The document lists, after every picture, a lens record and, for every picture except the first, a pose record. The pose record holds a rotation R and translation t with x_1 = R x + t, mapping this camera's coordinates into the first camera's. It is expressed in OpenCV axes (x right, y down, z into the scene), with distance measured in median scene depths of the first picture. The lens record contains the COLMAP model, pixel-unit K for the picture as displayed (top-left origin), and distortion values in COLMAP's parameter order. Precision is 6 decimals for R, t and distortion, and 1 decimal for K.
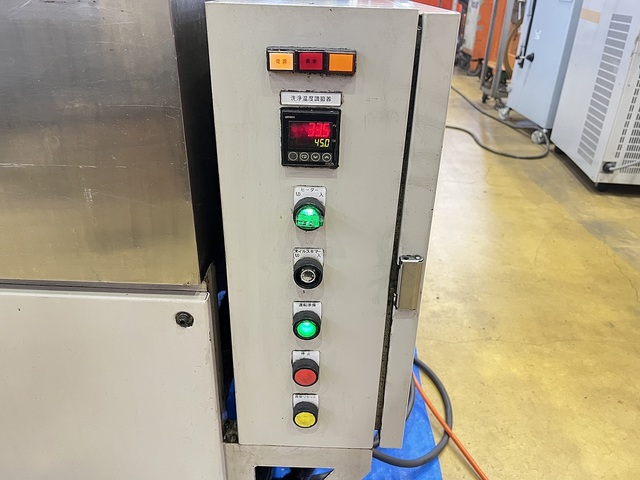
lens RADIAL K [[481.0, 0, 322.2], [0, 481.0, 239.9], [0, 0, 1]] dist [0.014381, -0.009012]
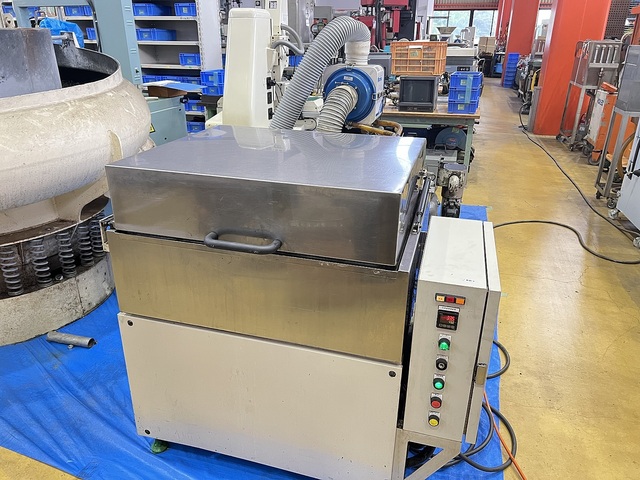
lens RADIAL K [[481.0, 0, 319.2], [0, 481.0, 241.9], [0, 0, 1]] dist [0.014381, -0.009012]
pose [[0.967212, 0.086300, -0.238857, -0.048479], [-0.104549, 0.992407, -0.064790, -0.166183], [0.231452, 0.087638, 0.968891, -0.834179]]
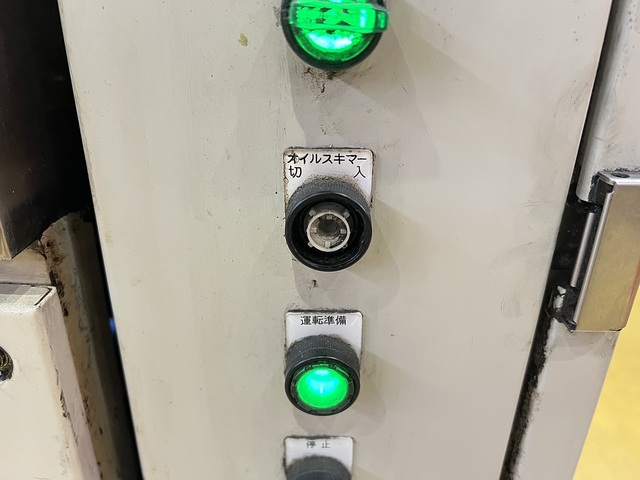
lens RADIAL K [[481.0, 0, 320.1], [0, 481.0, 240.7], [0, 0, 1]] dist [0.014381, -0.009012]
pose [[0.999966, -0.006182, -0.005517, -0.015033], [0.005855, 0.998339, -0.057319, 0.045696], [0.005862, 0.057285, 0.998341, 0.299588]]
